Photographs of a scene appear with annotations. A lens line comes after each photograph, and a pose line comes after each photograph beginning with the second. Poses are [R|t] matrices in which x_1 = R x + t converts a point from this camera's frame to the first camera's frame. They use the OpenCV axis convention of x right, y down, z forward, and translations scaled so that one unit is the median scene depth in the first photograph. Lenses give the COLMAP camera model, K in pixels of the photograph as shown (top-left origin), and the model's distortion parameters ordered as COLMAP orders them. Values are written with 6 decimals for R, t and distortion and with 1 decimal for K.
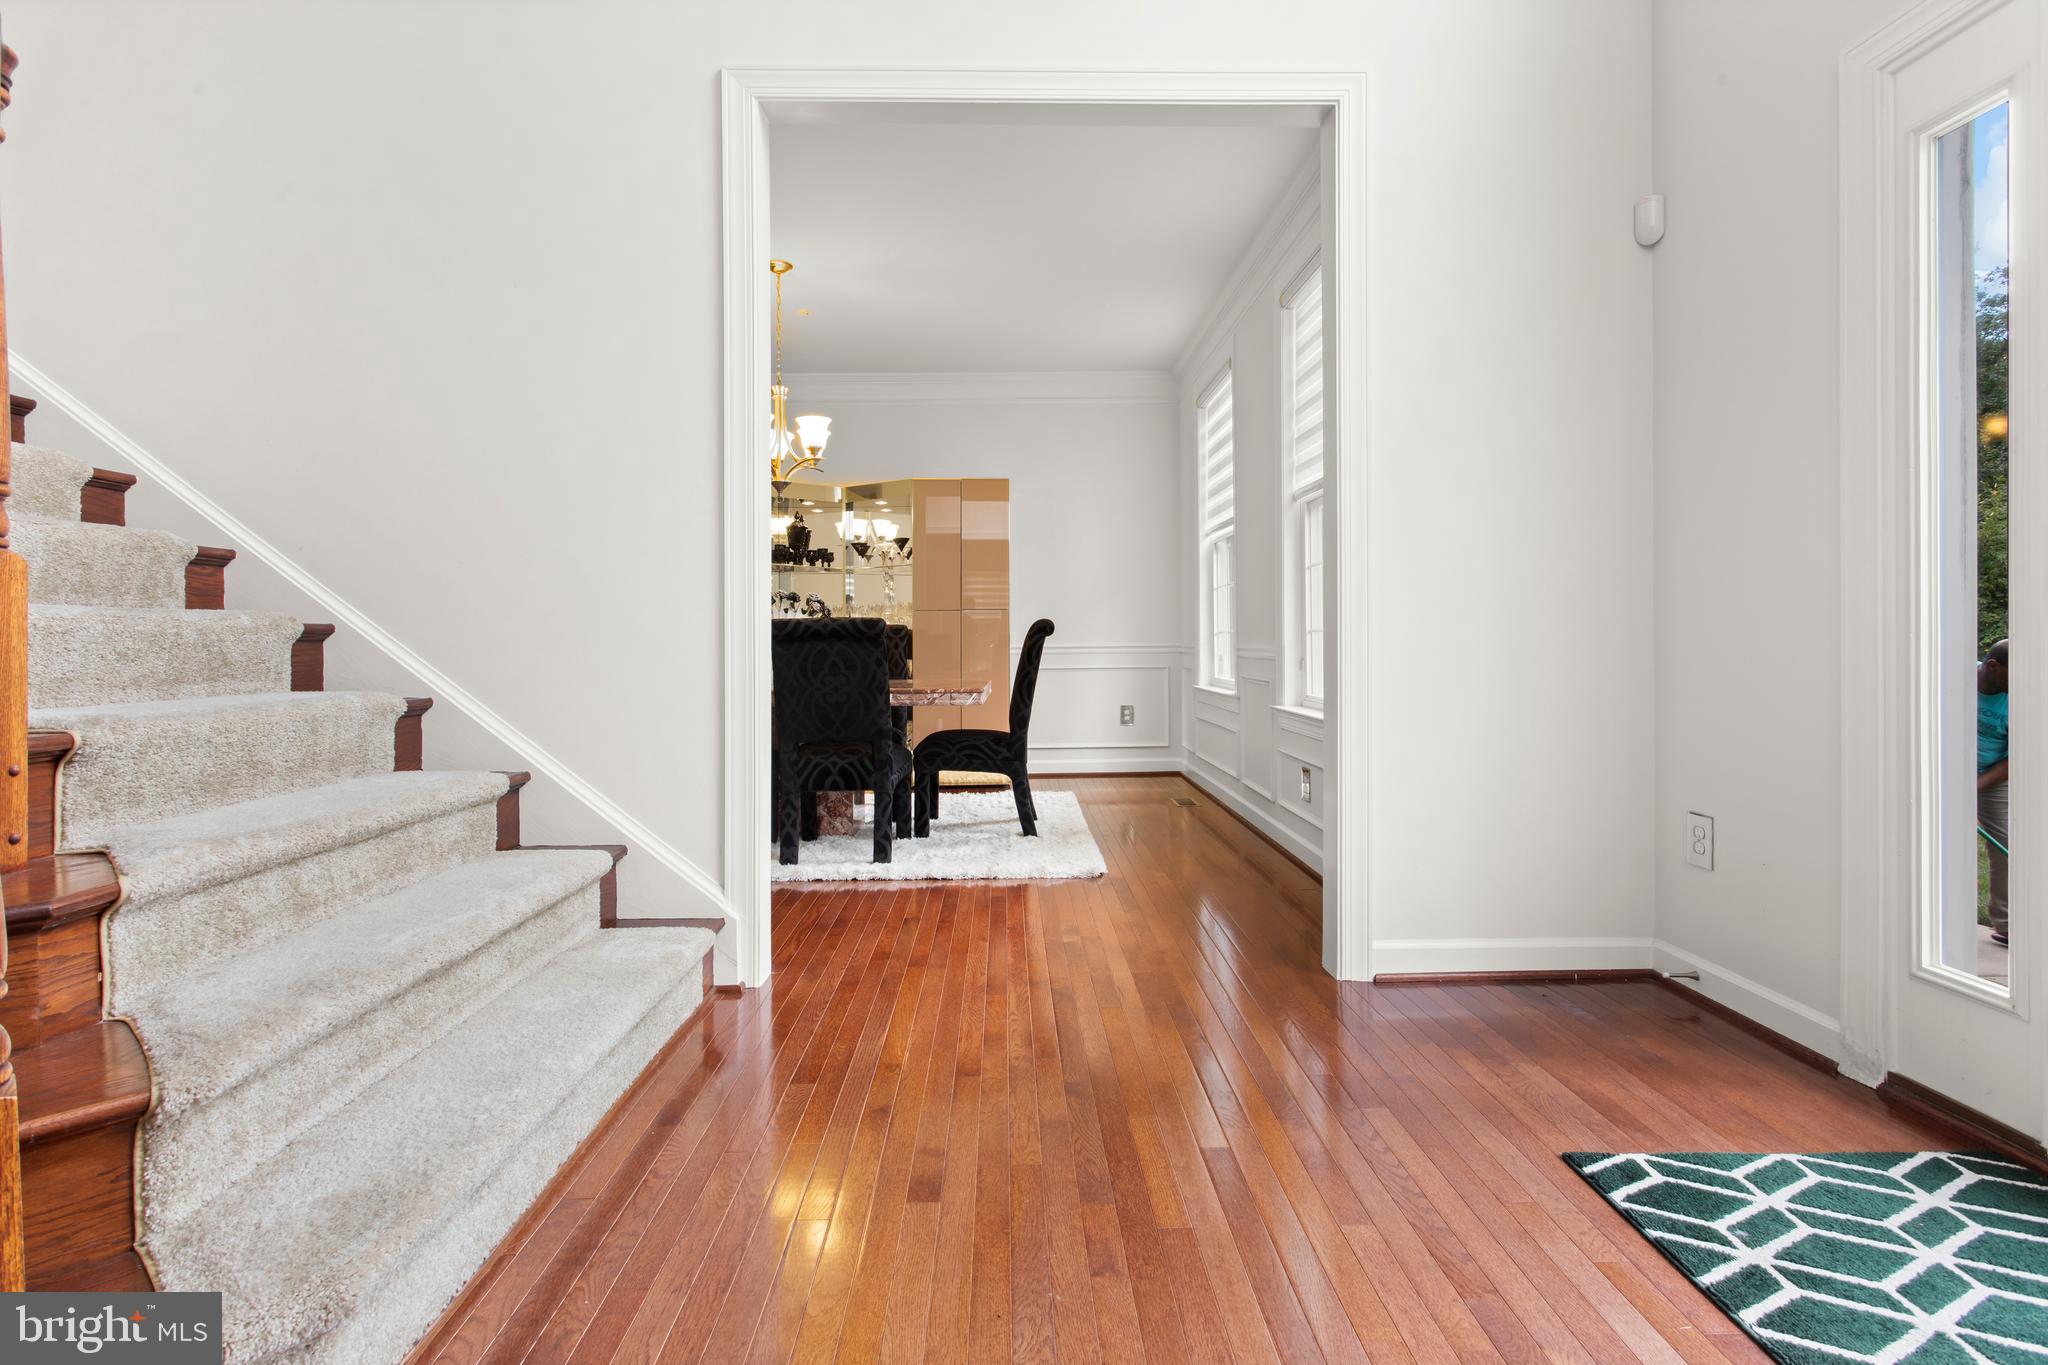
lens RADIAL K [[987.0, 0, 1019.2], [0, 987.0, 632.4], [0, 0, 1]] dist [0.000668, 0.000091]
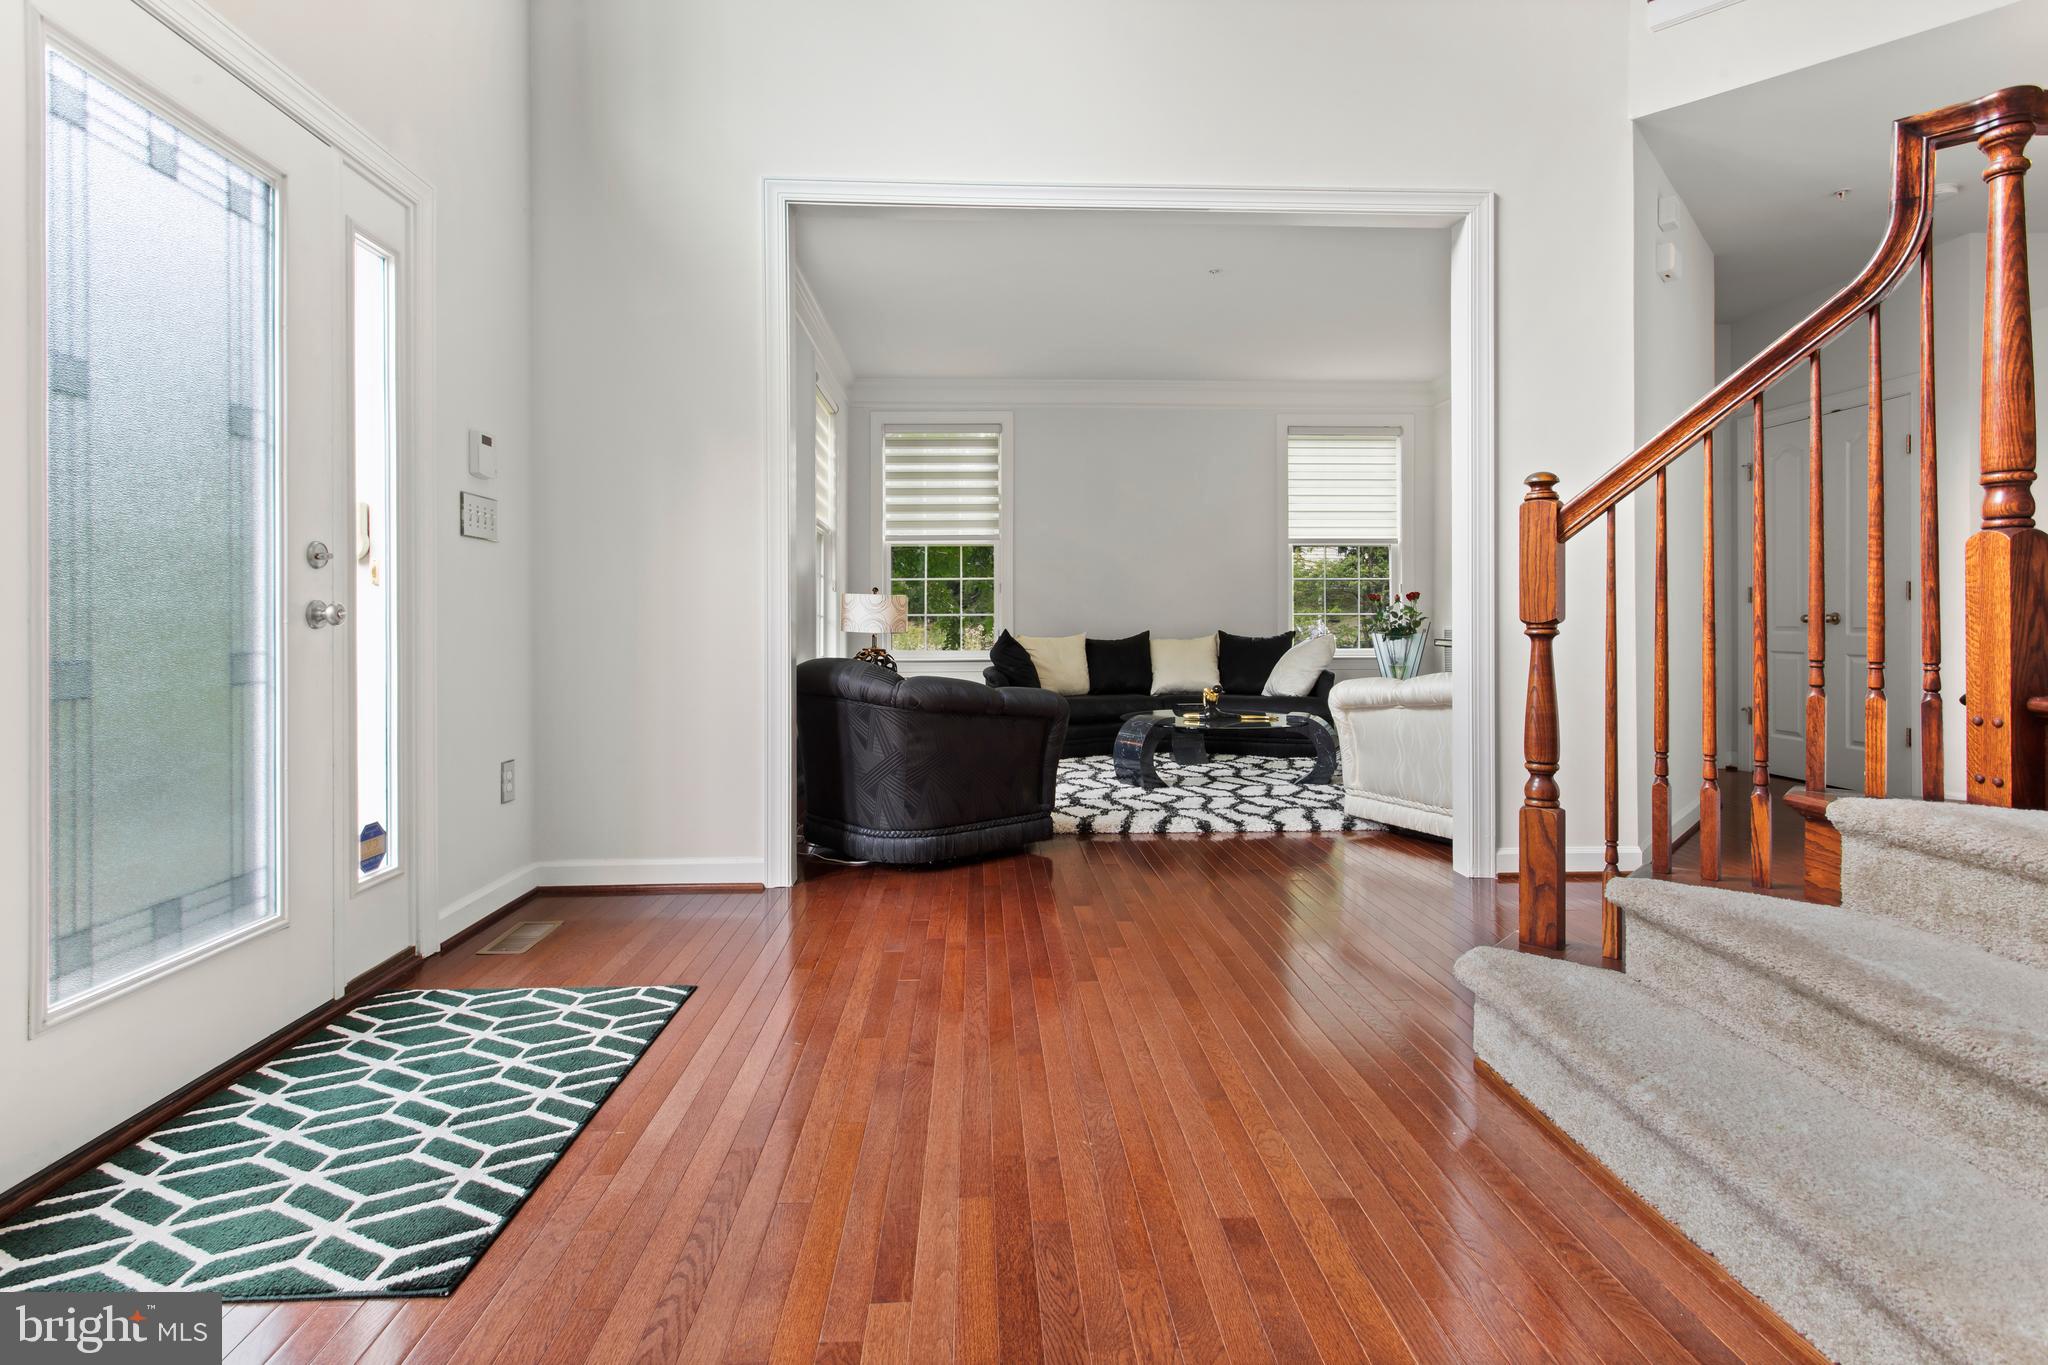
lens RADIAL K [[1001.9, 0, 976.7], [0, 1001.9, 618.5], [0, 0, 1]] dist [0.000097, 0.000060]
pose [[-0.999883, 0.008647, 0.012603, 0.122853], [0.008645, 0.999963, -0.000242, 0.011684], [-0.012604, -0.000133, -0.999921, 1.818518]]
